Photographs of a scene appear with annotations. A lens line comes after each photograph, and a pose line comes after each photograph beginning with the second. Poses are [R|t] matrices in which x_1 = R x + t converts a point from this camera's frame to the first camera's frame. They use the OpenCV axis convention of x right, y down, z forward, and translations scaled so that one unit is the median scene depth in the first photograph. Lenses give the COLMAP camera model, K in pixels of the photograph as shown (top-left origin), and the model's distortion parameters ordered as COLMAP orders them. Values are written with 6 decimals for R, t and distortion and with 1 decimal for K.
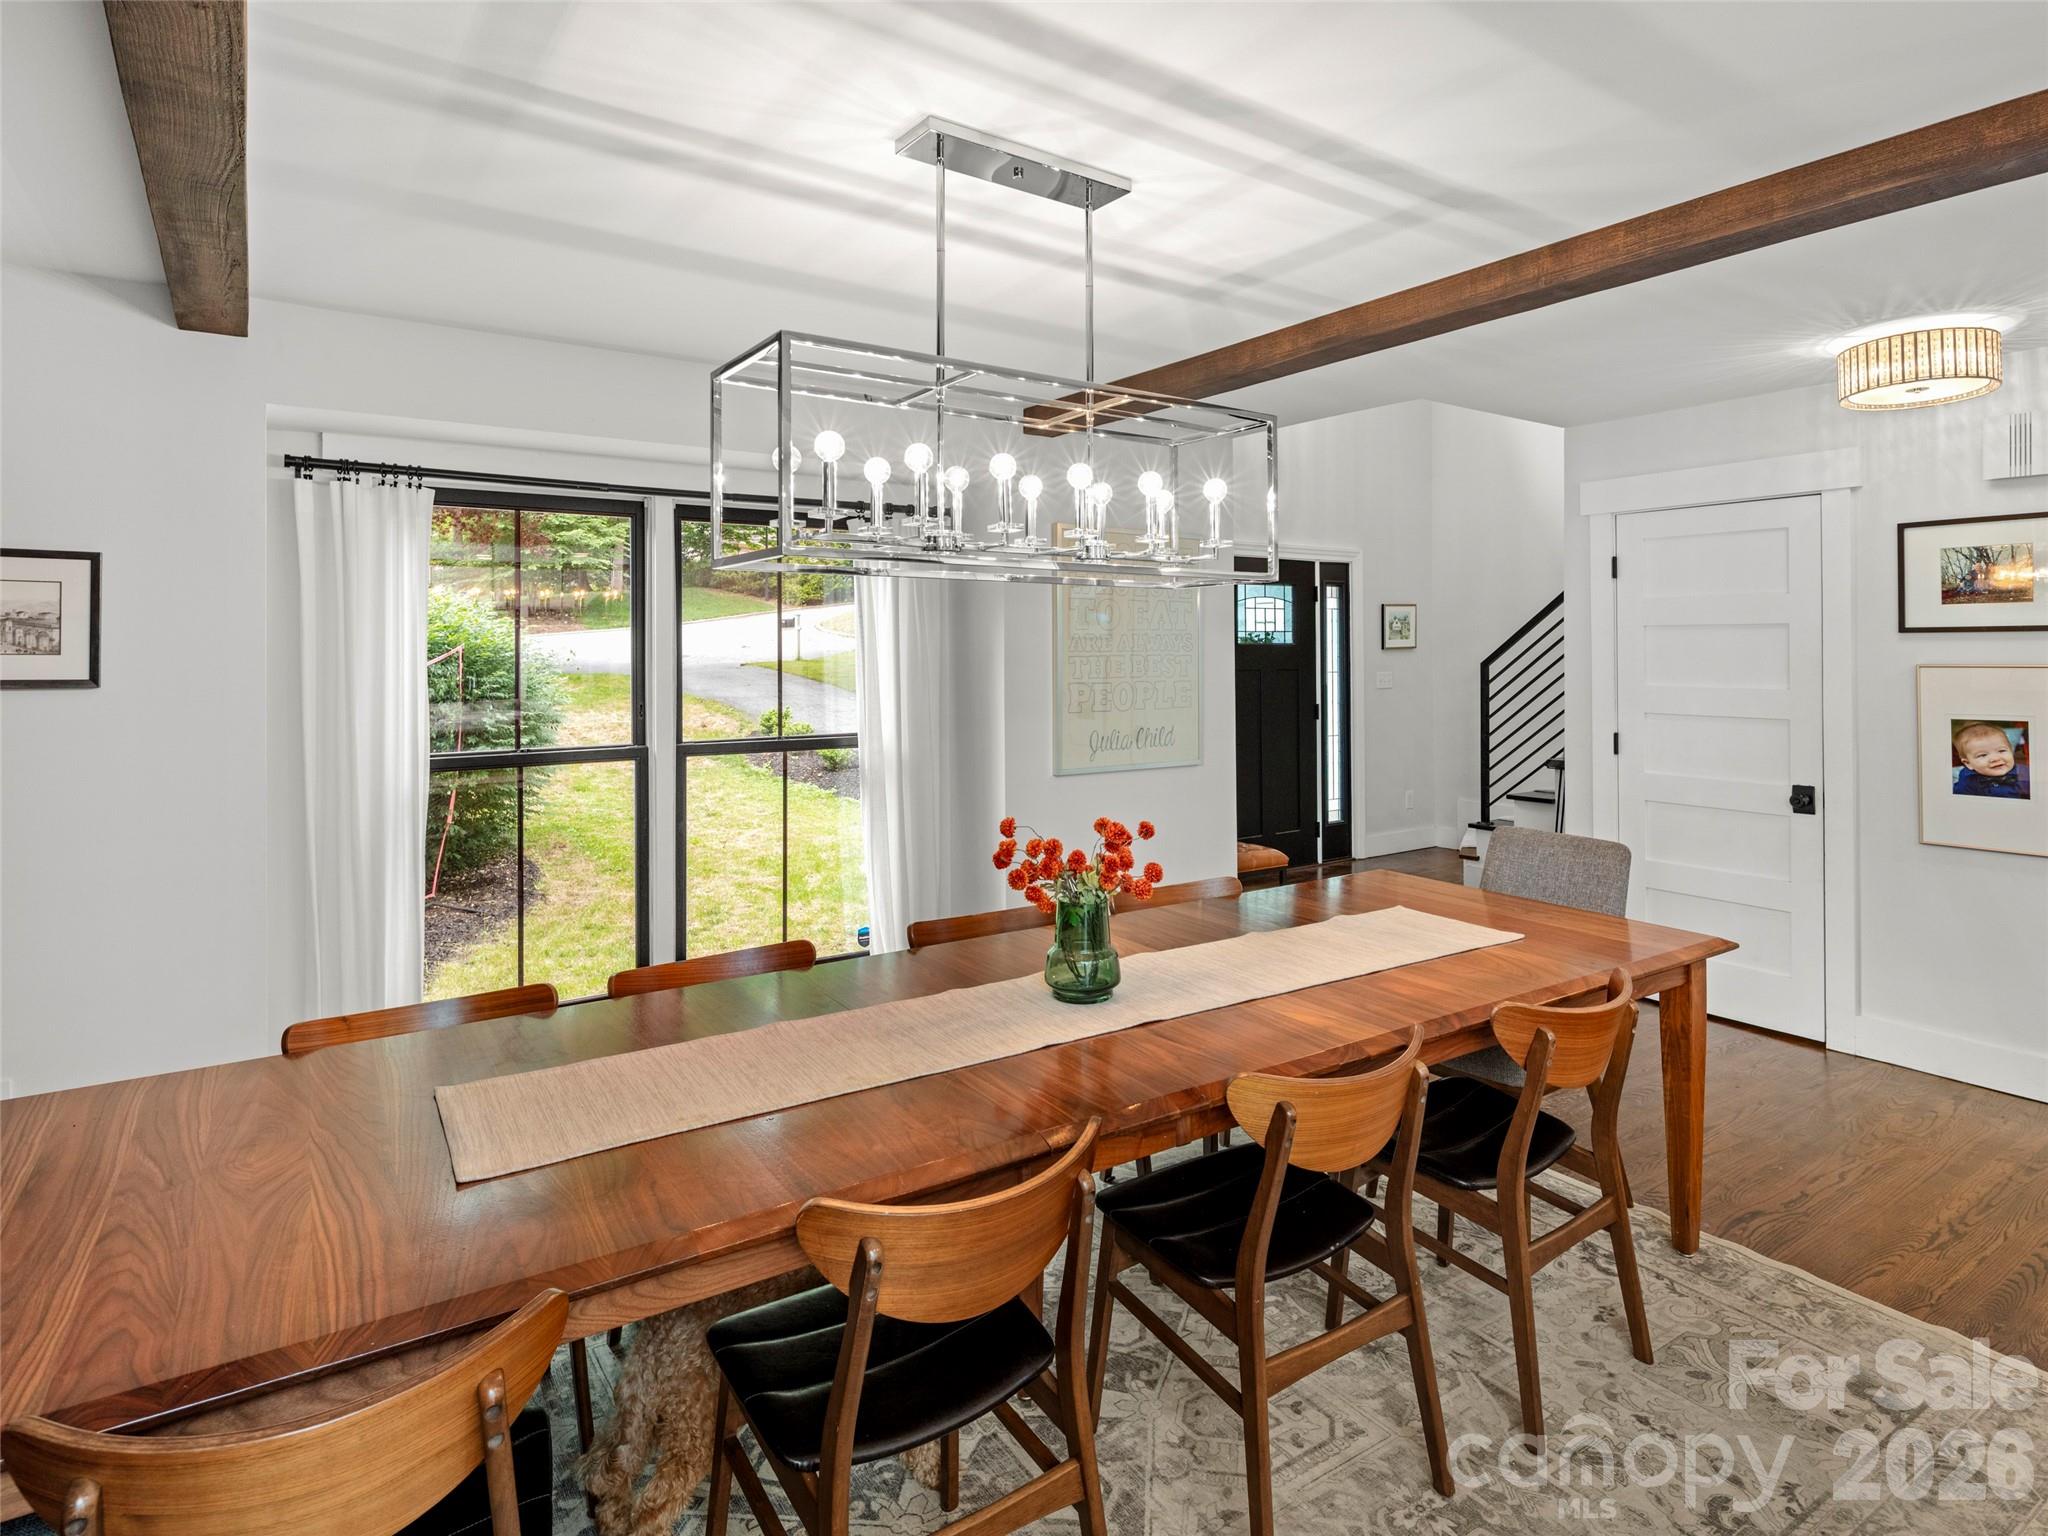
lens RADIAL K [[1127.7, 0, 1030.6], [0, 1127.7, 760.4], [0, 0, 1]] dist [0.003576, 0.001527]
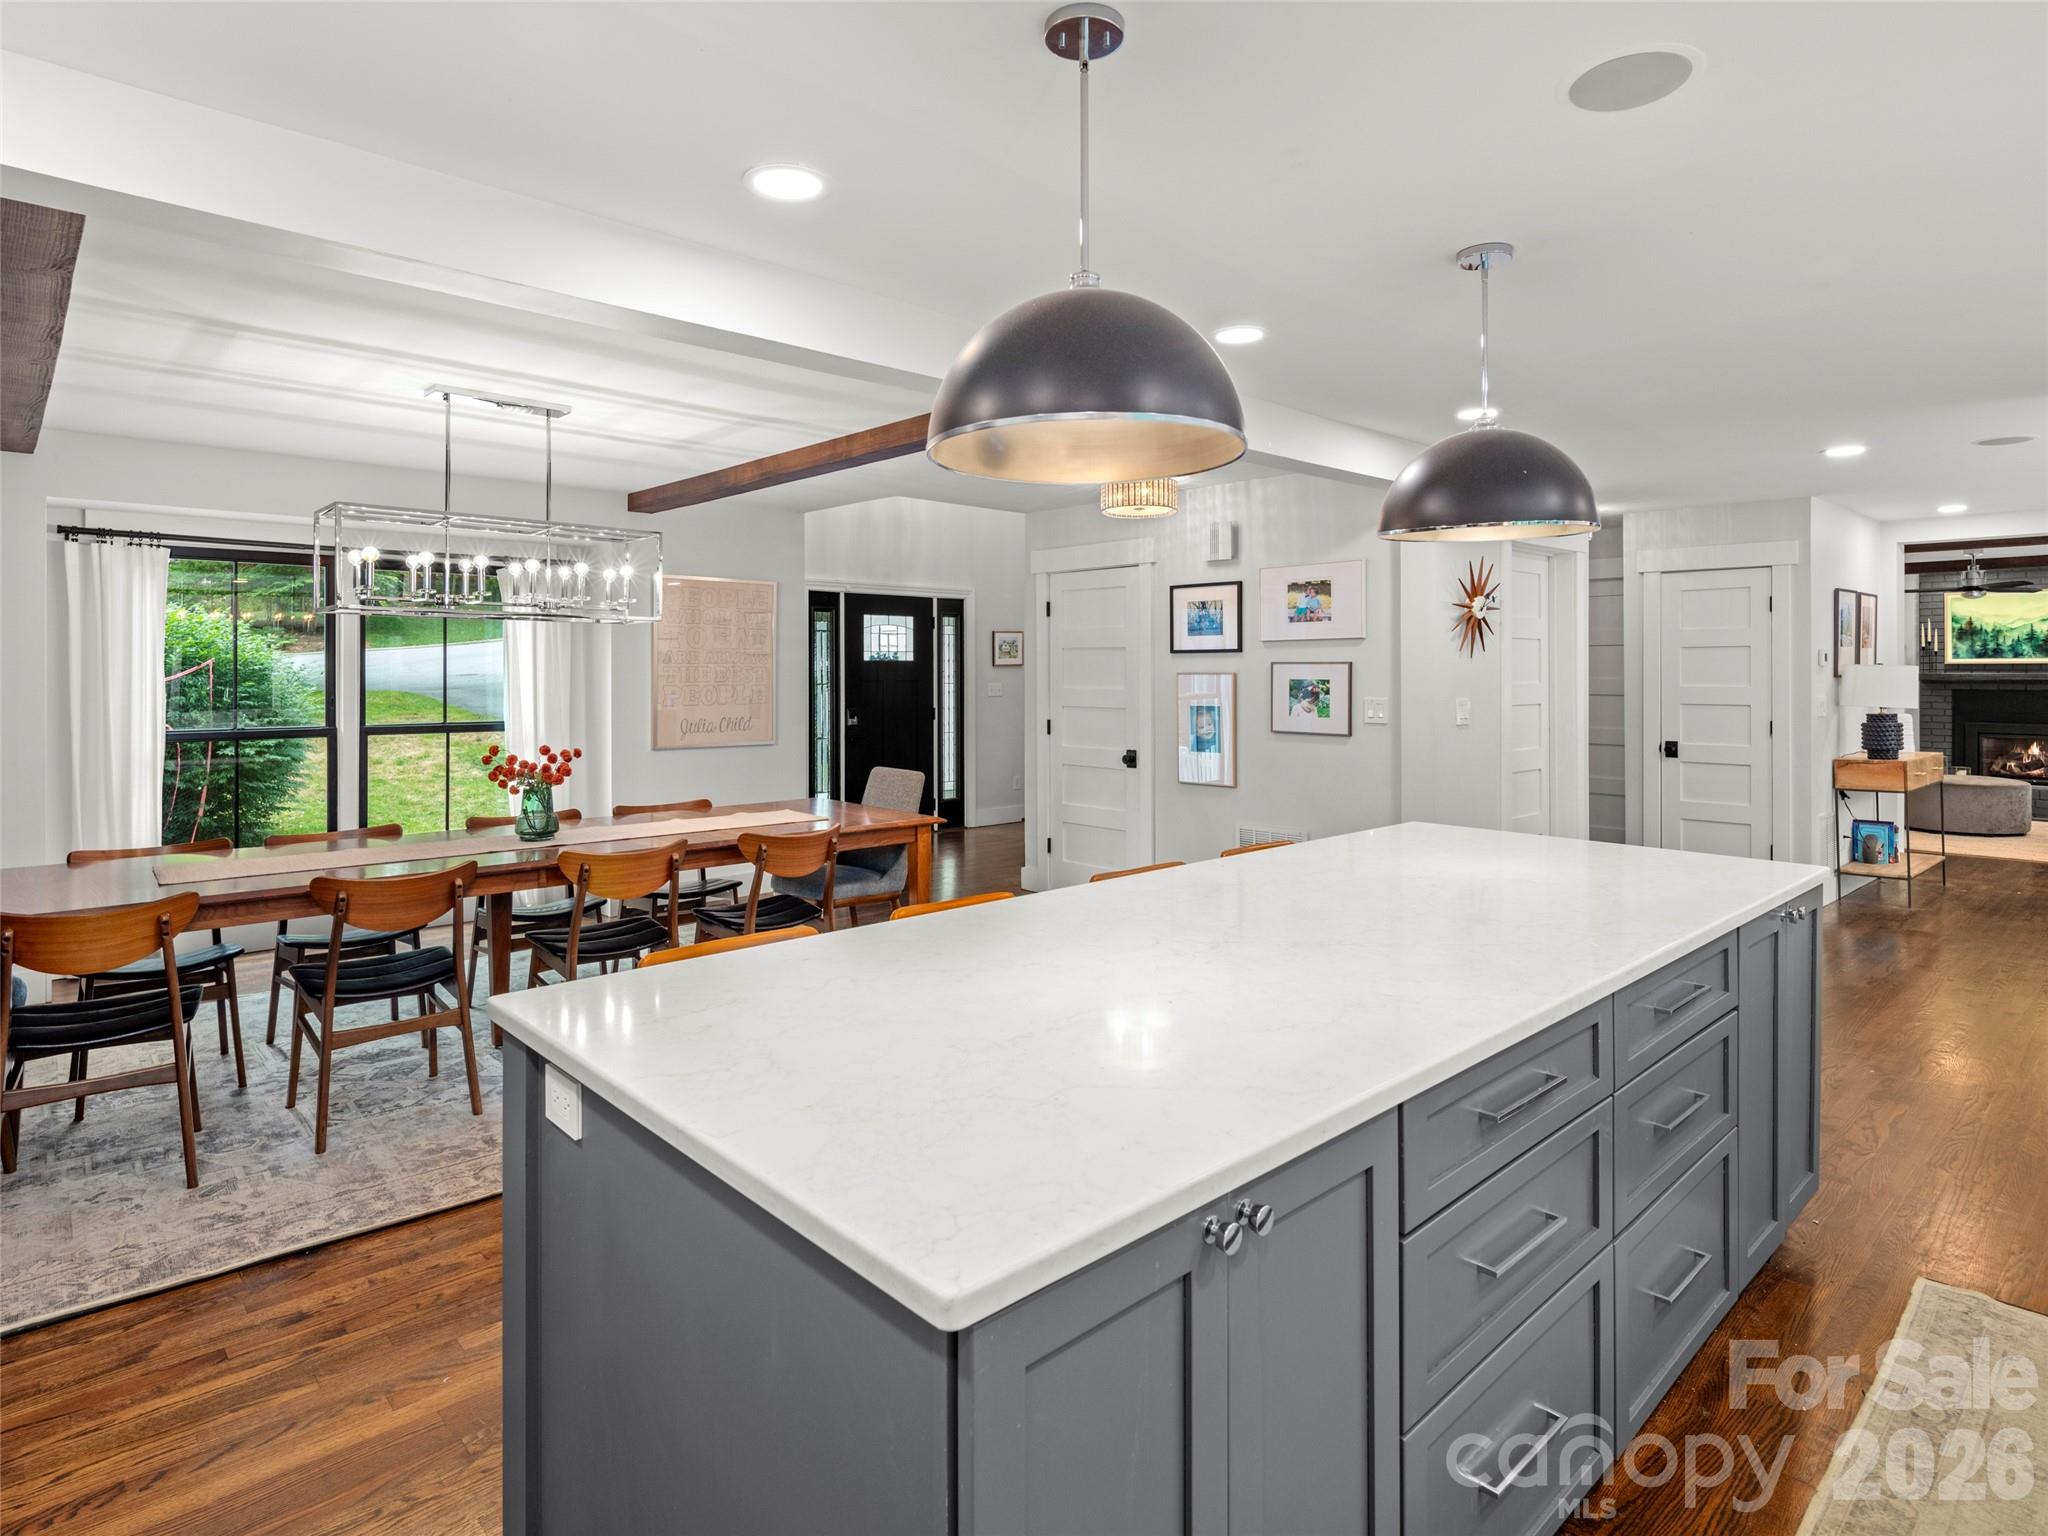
lens RADIAL K [[1110.0, 0, 1024.5], [0, 1110.0, 760.4], [0, 0, 1]] dist [0.000792, -0.001116]
pose [[0.988537, -0.008041, 0.150763, 0.319597], [0.010773, 0.999792, -0.017311, 0.065798], [-0.150592, 0.018737, 0.988418, -0.535899]]
